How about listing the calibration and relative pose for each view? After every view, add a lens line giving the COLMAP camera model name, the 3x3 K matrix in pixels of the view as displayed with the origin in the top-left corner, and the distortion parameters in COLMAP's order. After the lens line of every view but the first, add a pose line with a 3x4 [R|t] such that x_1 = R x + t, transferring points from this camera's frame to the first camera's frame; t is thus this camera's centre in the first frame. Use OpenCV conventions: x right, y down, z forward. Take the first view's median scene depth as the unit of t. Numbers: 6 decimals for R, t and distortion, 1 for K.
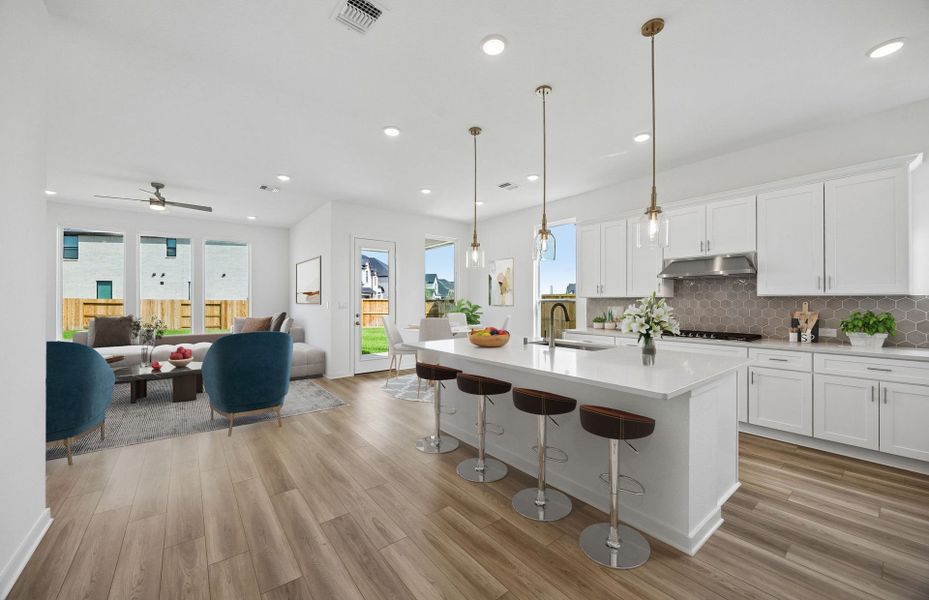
lens RADIAL K [[352.8, 0, 456.0], [0, 352.8, 302.7], [0, 0, 1]] dist [-0.001244, 0.000353]
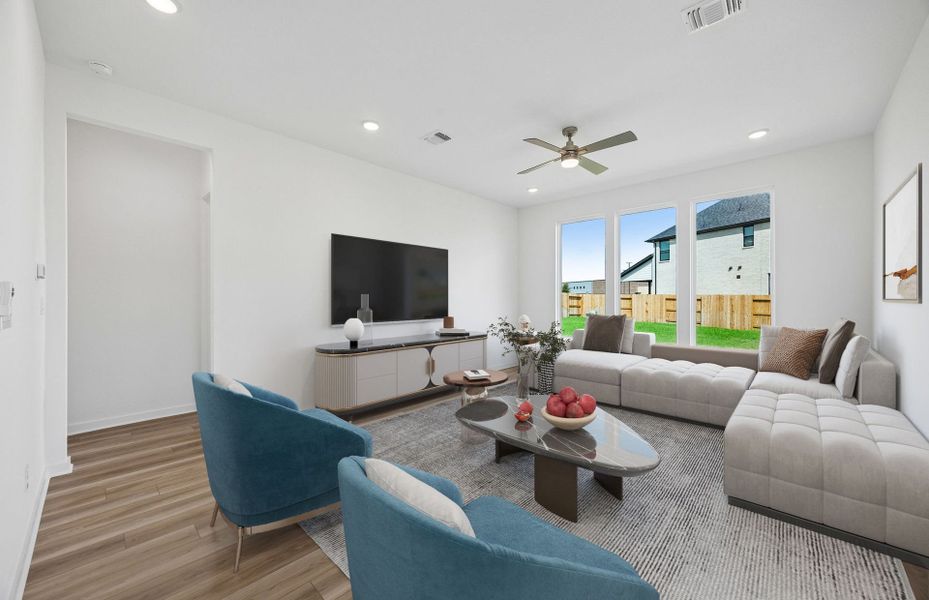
lens RADIAL K [[352.8, 0, 462.6], [0, 352.8, 295.0], [0, 0, 1]] dist [-0.001244, 0.000353]
pose [[0.157269, -0.007797, -0.987525, -0.226226], [-0.000905, 0.999967, -0.008039, -0.003245], [0.987555, 0.002158, 0.157257, 0.801031]]
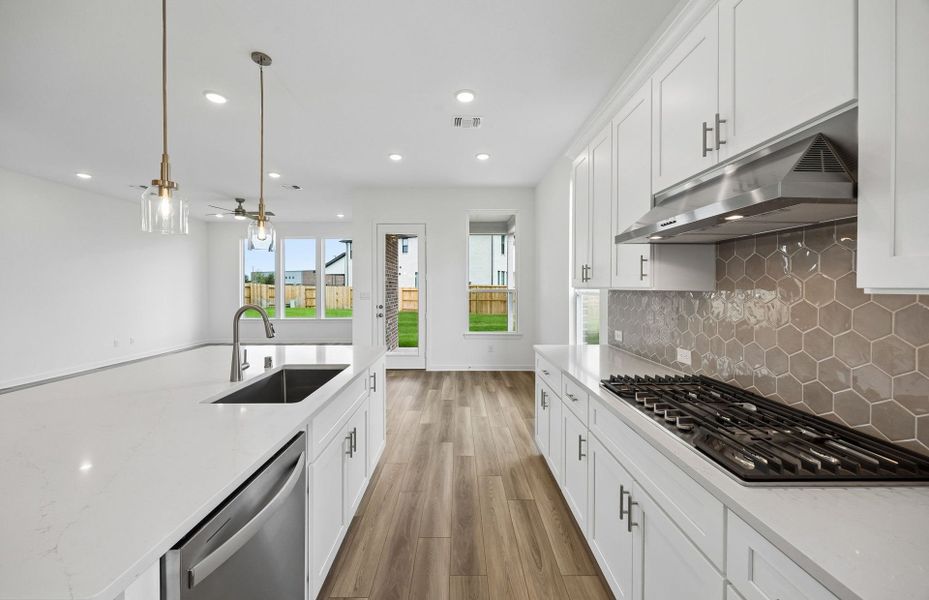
lens RADIAL K [[352.8, 0, 455.4], [0, 352.8, 296.1], [0, 0, 1]] dist [-0.001244, 0.000353]
pose [[0.793230, 0.014493, -0.608750, 0.640570], [-0.000948, 0.999745, 0.022567, -0.019944], [0.608921, -0.017323, 0.793041, 0.540452]]
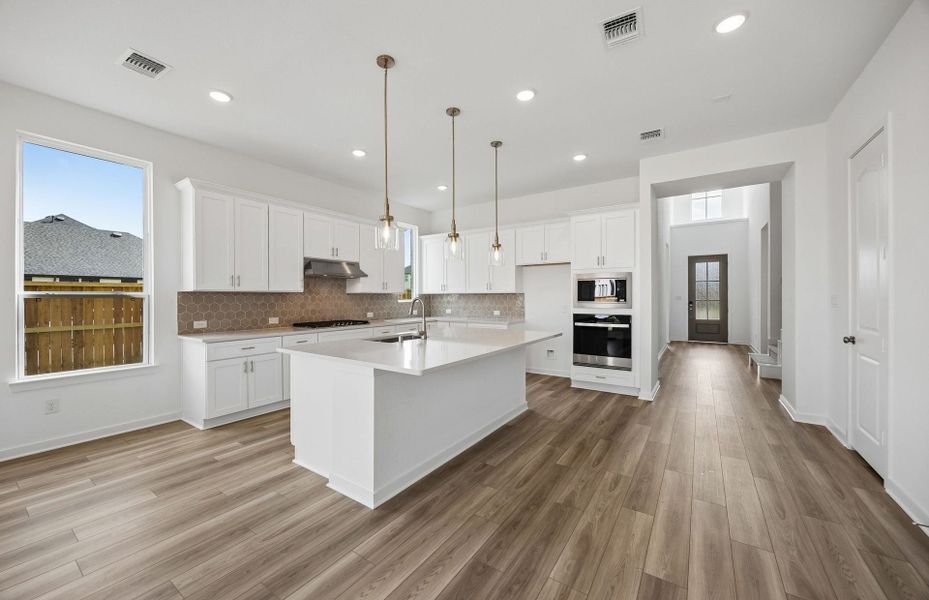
lens RADIAL K [[352.8, 0, 462.7], [0, 352.8, 297.8], [0, 0, 1]] dist [-0.001244, 0.000353]
pose [[-0.315194, -0.001751, 0.949026, -0.553046], [0.004966, 0.999982, 0.003495, -0.001412], [-0.949014, 0.005814, -0.315180, 0.867633]]
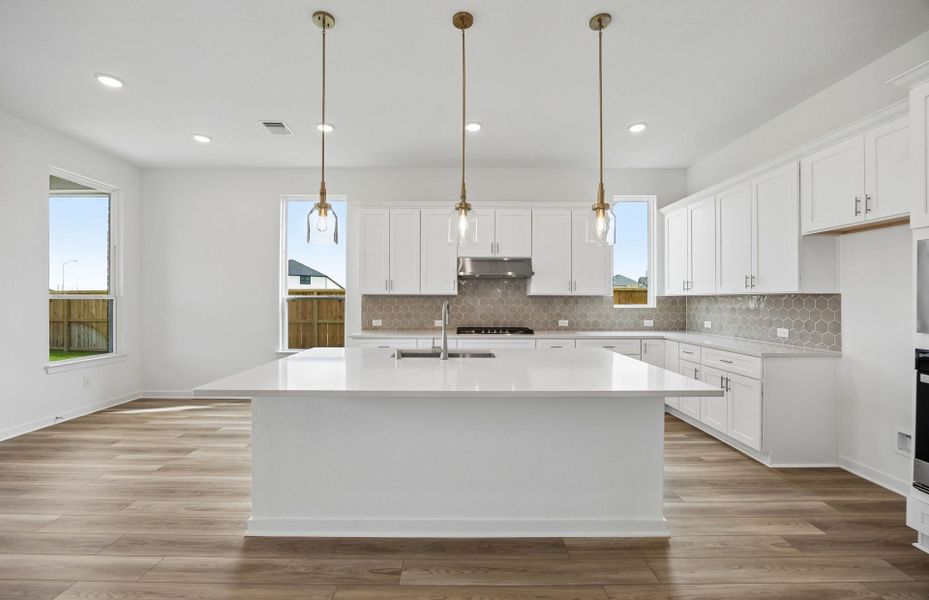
lens RADIAL K [[386.9, 0, 461.6], [0, 386.9, 300.1], [0, 0, 1]] dist [-0.010780, -0.000636]
pose [[0.606568, 0.001839, 0.795030, -0.264644], [-0.000734, 0.999998, -0.001754, 0.000272], [-0.795031, 0.000480, 0.606568, 0.323726]]
